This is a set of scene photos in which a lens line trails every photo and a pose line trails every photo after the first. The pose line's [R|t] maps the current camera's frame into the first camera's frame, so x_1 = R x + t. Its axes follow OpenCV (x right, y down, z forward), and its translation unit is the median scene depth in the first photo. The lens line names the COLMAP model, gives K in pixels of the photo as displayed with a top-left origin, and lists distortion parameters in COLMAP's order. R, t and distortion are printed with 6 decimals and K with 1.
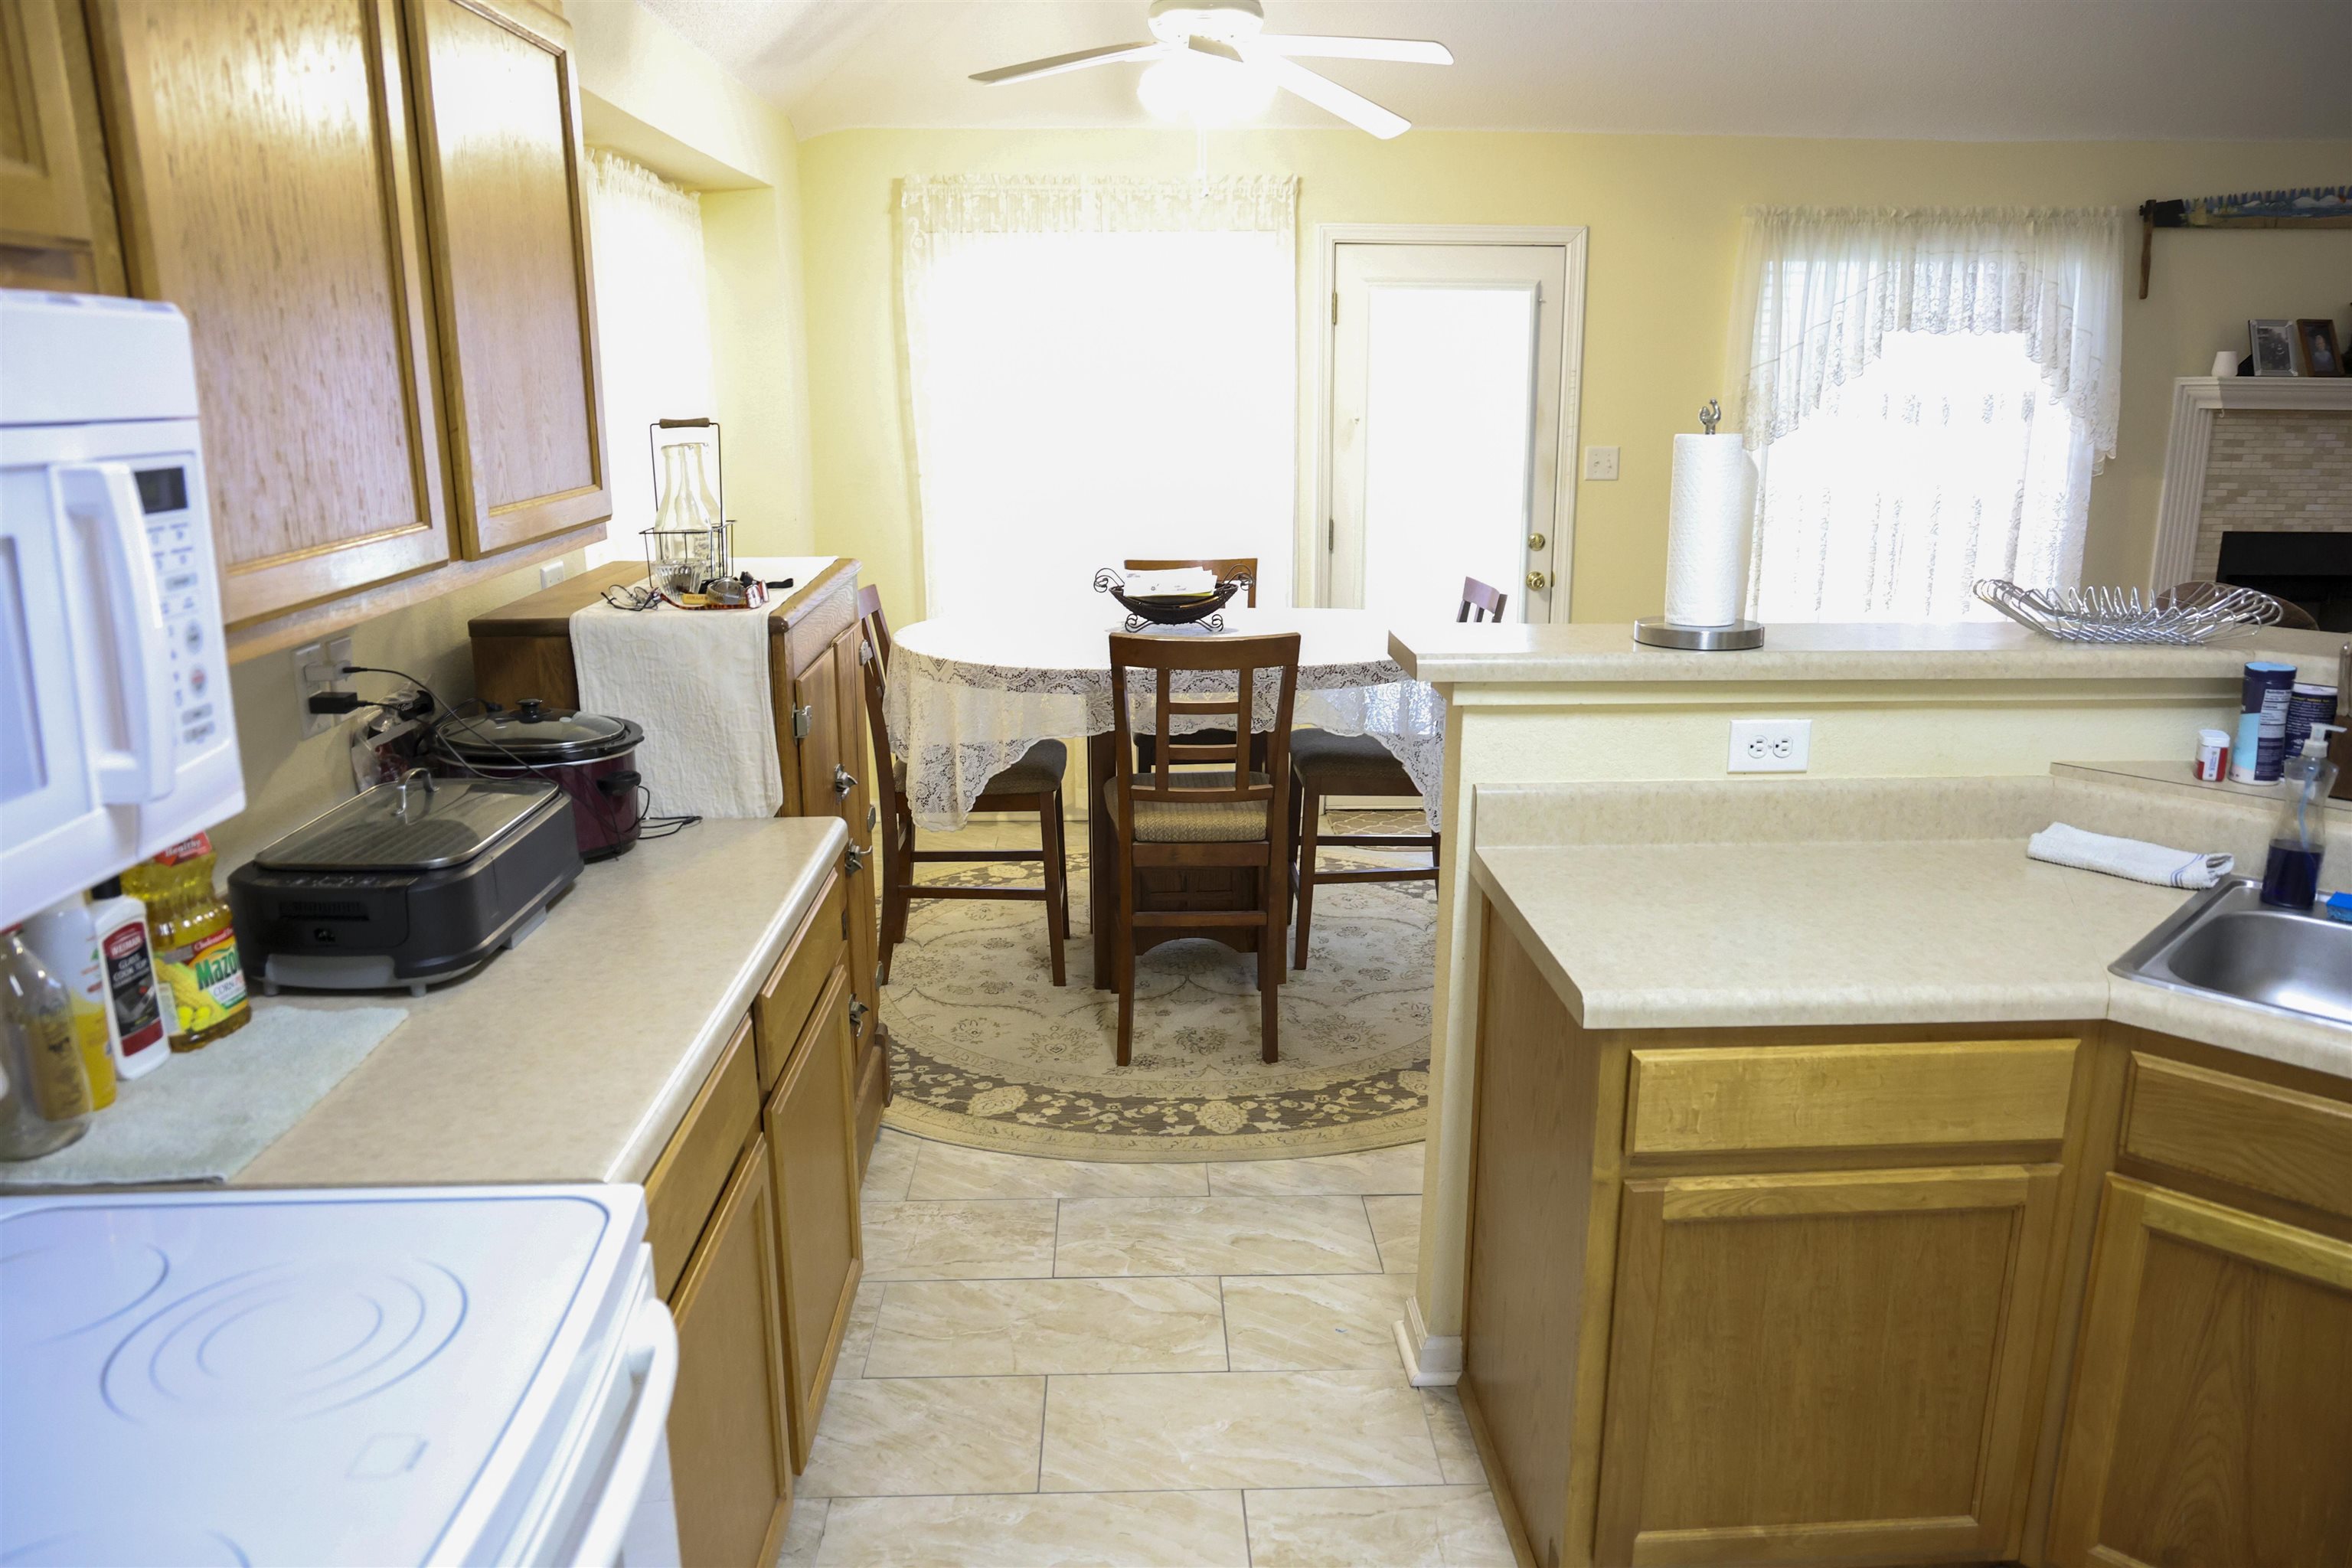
lens RADIAL K [[1652.3, 0, 1228.5], [0, 1652.3, 767.2], [0, 0, 1]] dist [-0.078638, 0.073818]
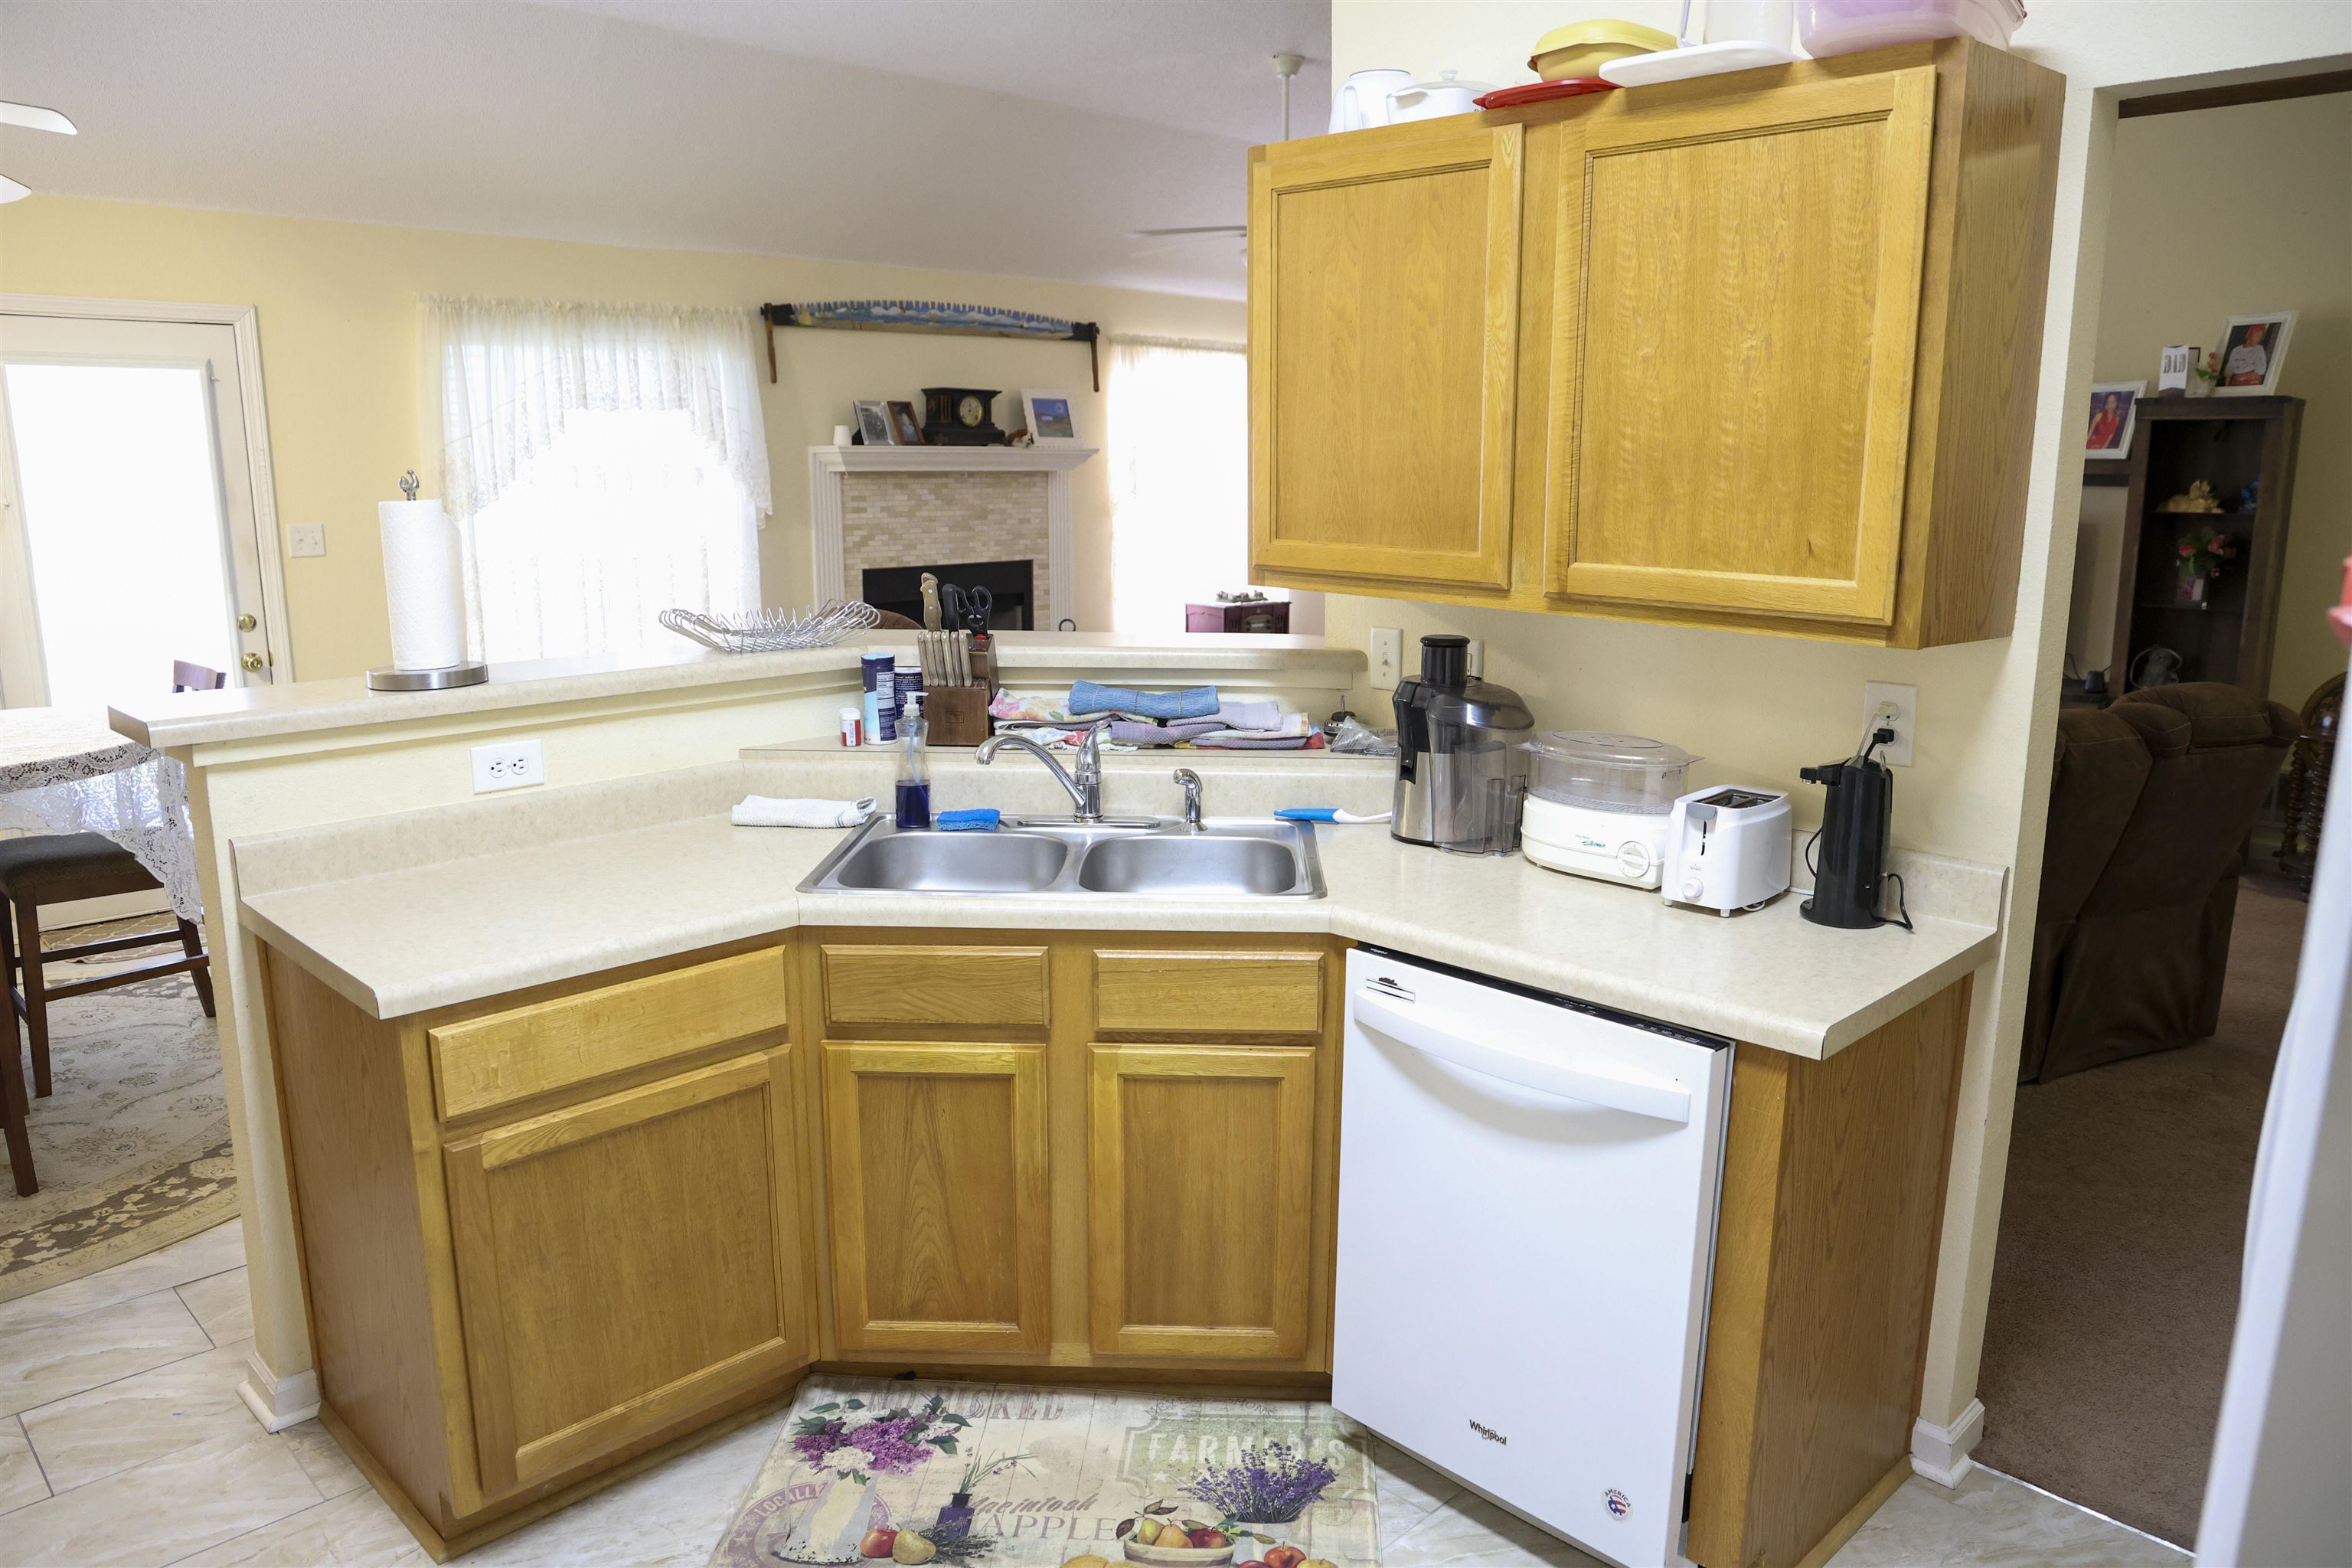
lens RADIAL K [[1580.0, 0, 1207.6], [0, 1580.0, 783.1], [0, 0, 1]] dist [-0.093608, 0.055873]
pose [[0.732648, -0.139263, 0.666208, -0.027160], [0.155941, 0.987151, 0.034860, 0.025231], [-0.662502, 0.078349, 0.744951, -0.095769]]
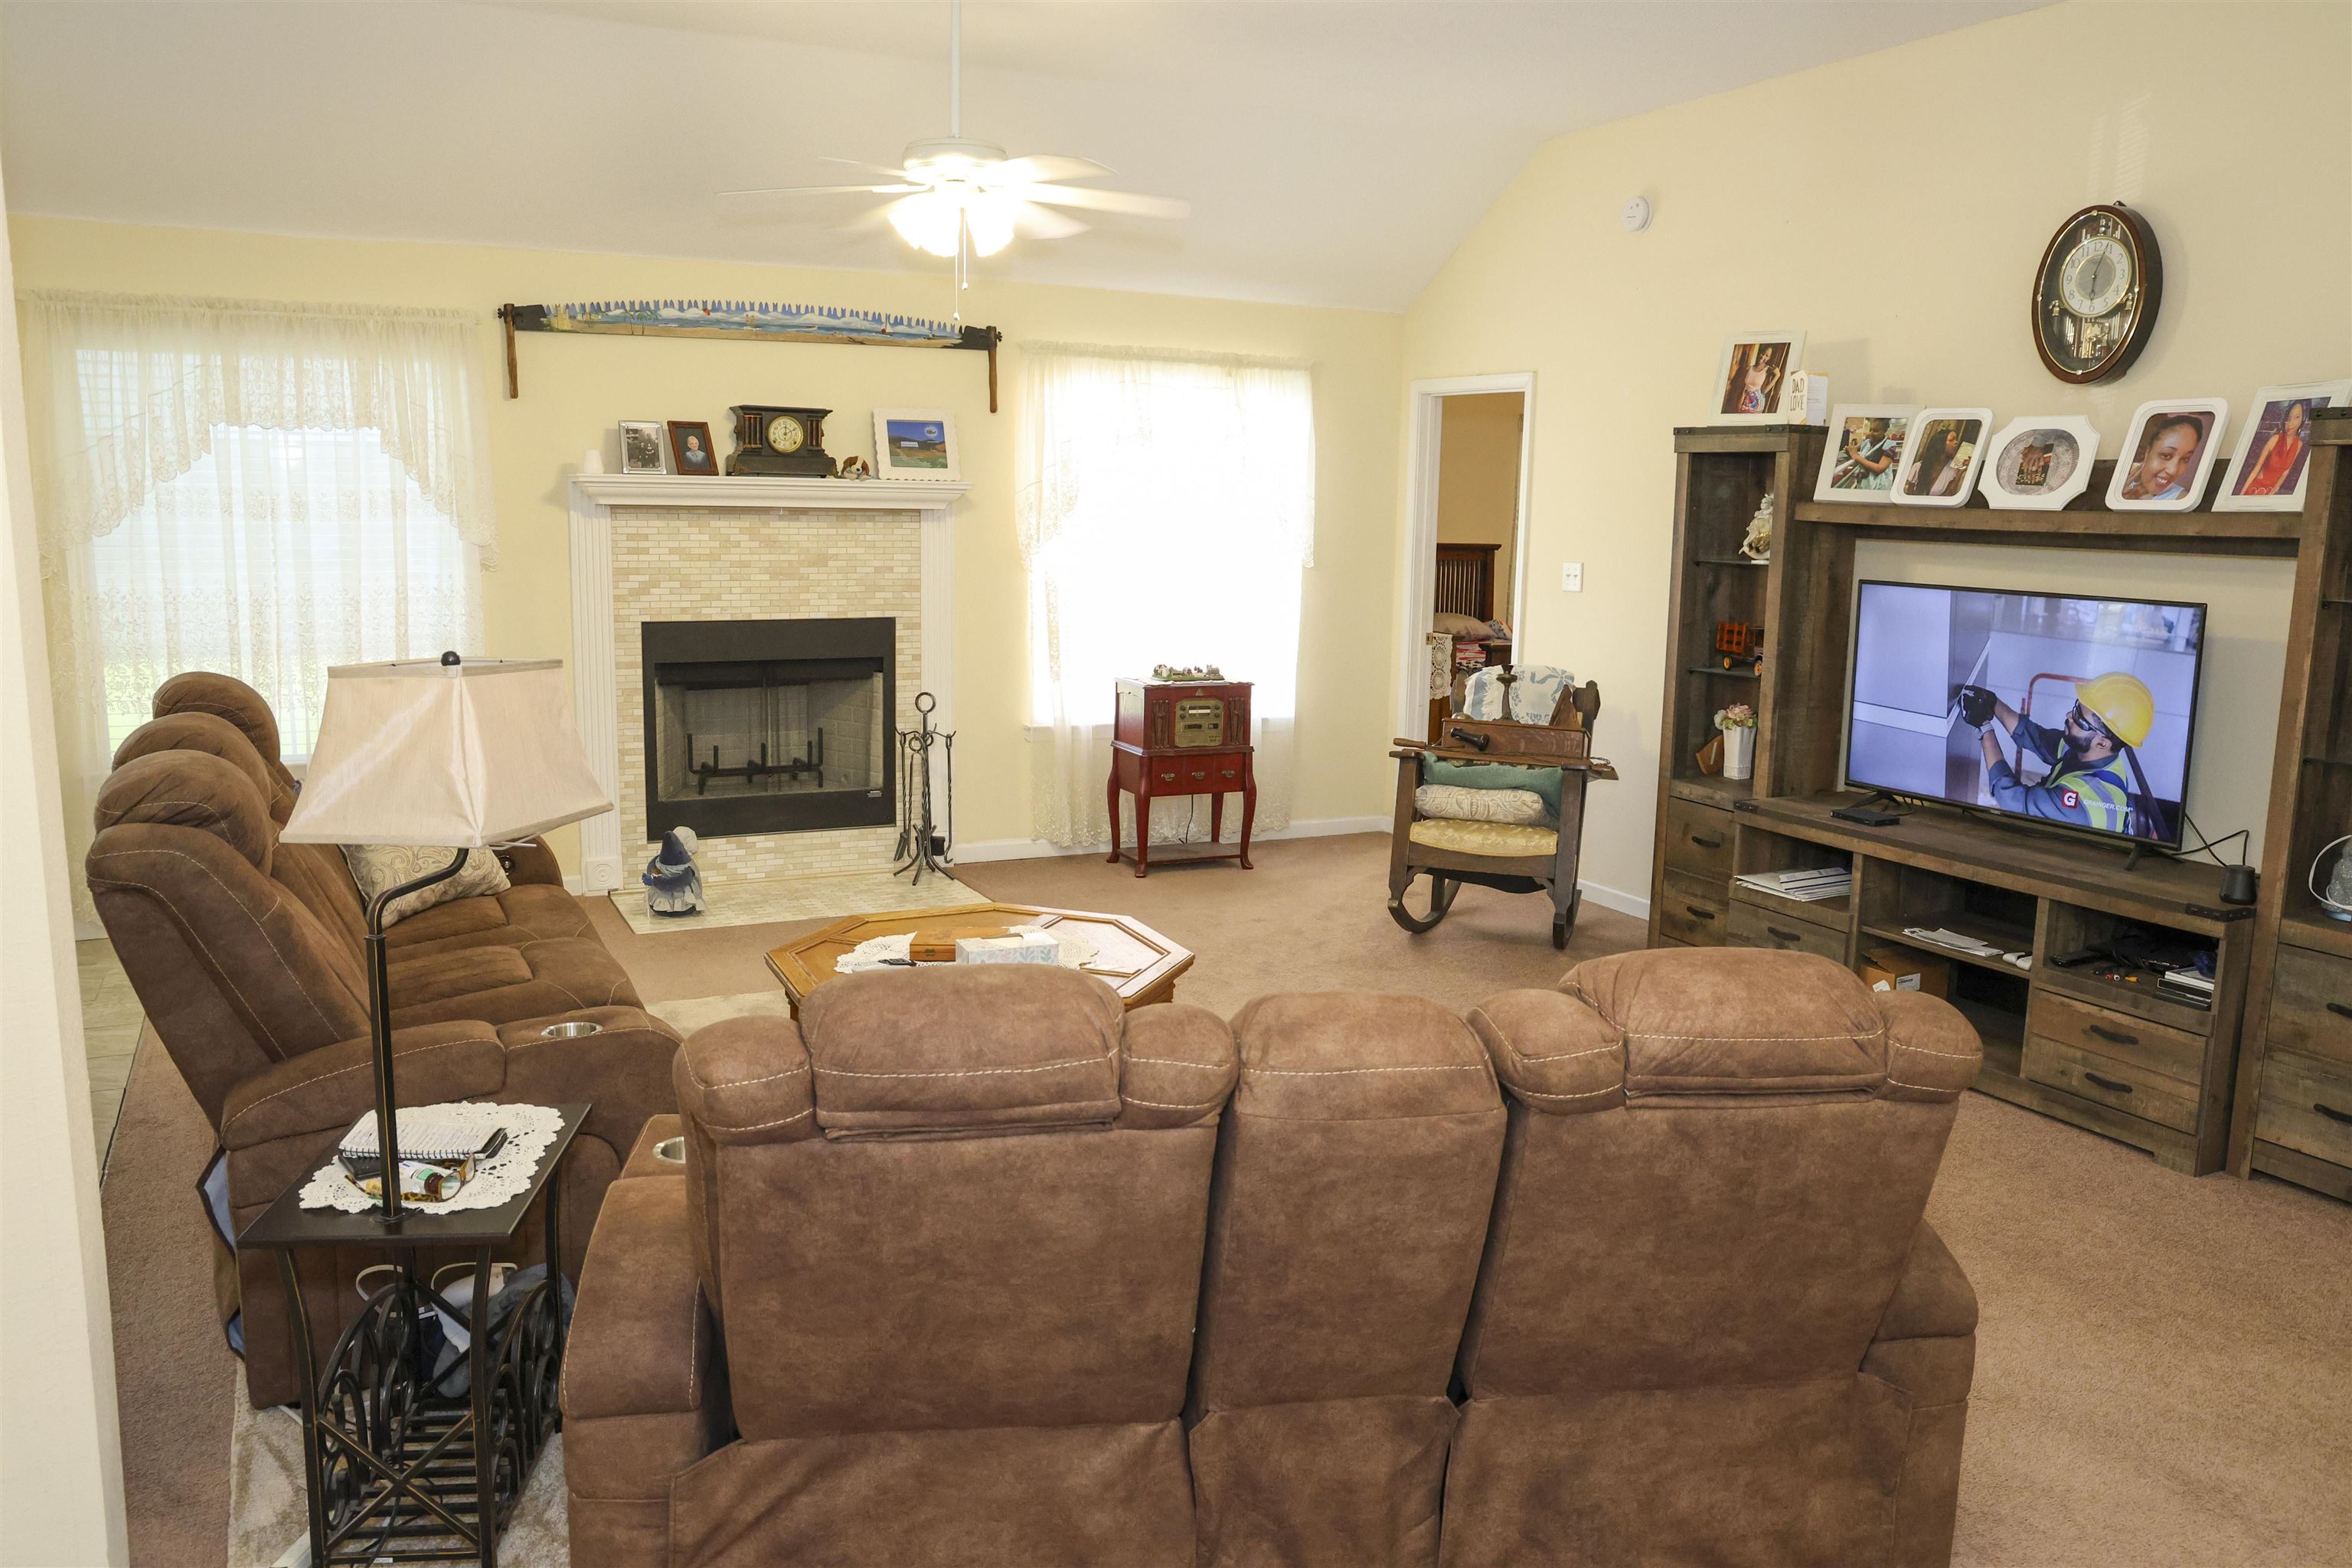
lens RADIAL K [[1722.0, 0, 1209.6], [0, 1722.0, 776.3], [0, 0, 1]] dist [-0.067773, 0.071748]
pose [[0.907913, -0.055185, 0.415511, 0.782220], [0.080384, 0.995819, -0.043387, 0.047853], [-0.411380, 0.072792, 0.908553, -0.219426]]
